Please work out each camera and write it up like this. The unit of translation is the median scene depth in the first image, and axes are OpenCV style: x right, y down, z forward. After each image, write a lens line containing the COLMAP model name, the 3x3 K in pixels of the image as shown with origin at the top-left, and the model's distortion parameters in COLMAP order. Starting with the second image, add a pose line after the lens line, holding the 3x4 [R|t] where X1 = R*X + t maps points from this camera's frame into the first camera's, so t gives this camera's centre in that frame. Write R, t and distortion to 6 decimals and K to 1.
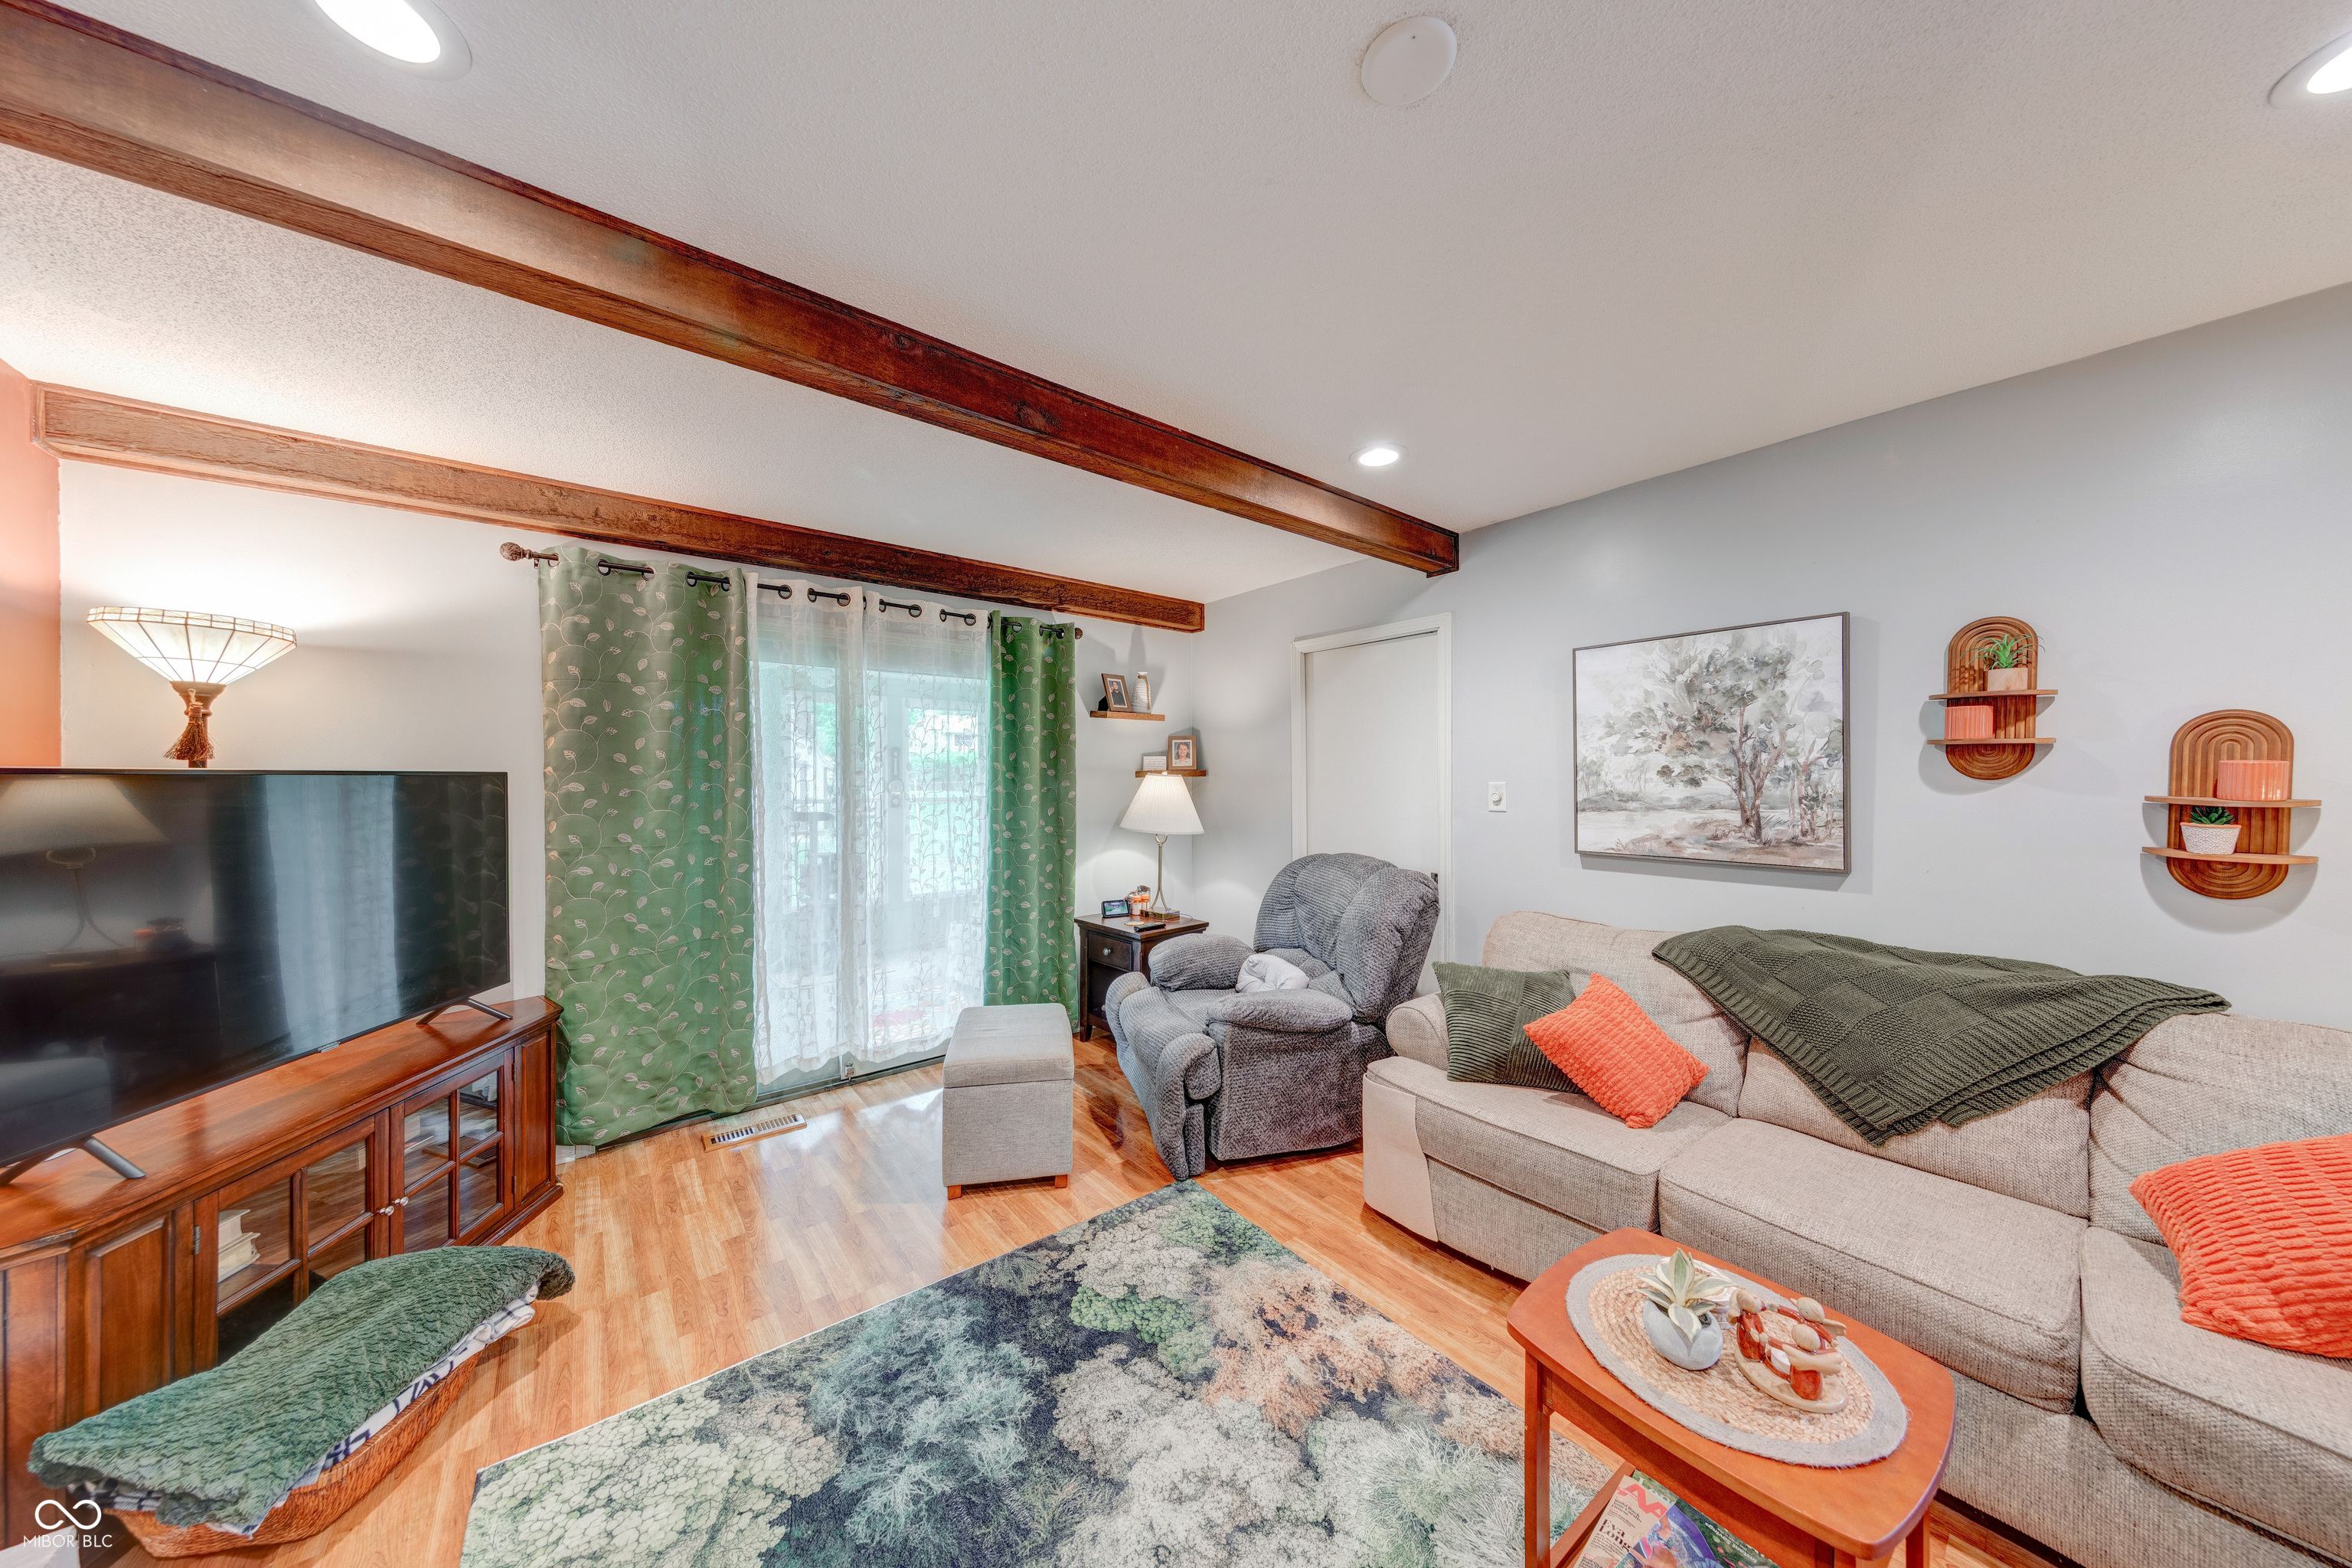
lens RADIAL K [[742.0, 0, 1164.0], [0, 742.0, 779.4], [0, 0, 1]] dist [0.006702, -0.000375]
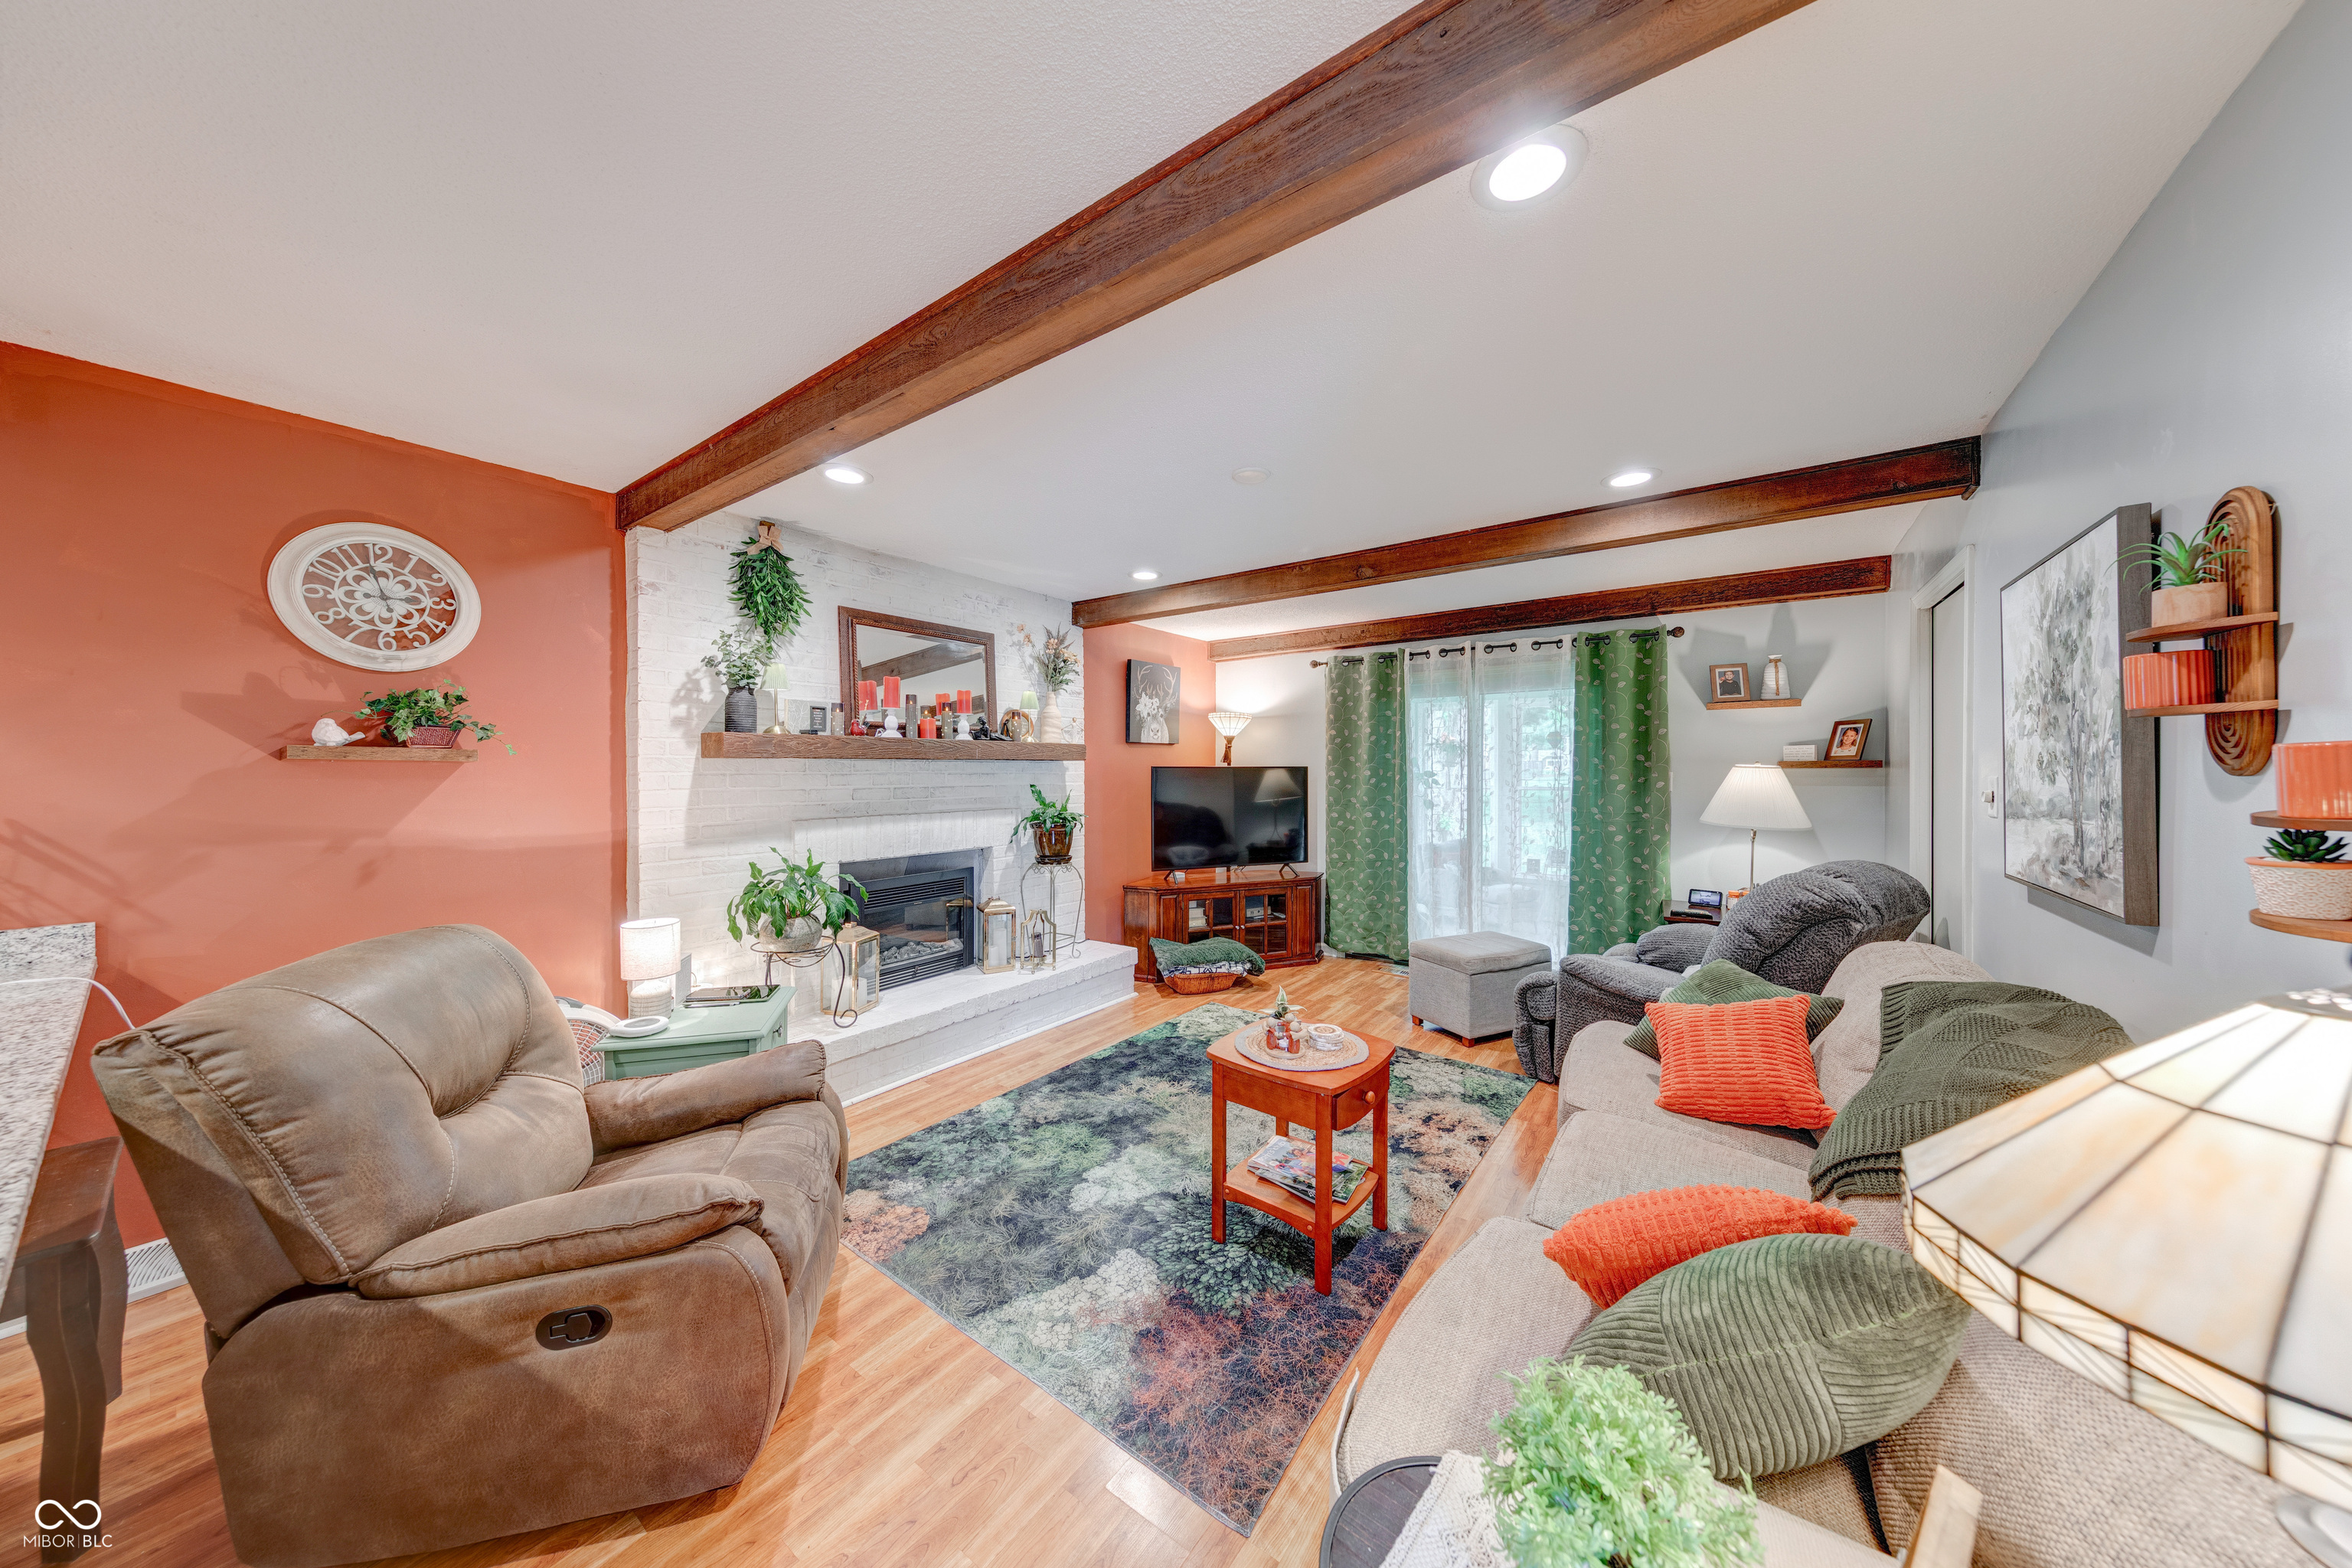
lens RADIAL K [[742.0, 0, 1188.5], [0, 742.0, 777.9], [0, 0, 1]] dist [0.006702, -0.000375]
pose [[0.272657, 0.012684, -0.962028, 1.108115], [-0.001878, 0.999918, 0.012651, -0.002675], [0.962109, -0.001643, 0.272659, 0.062923]]
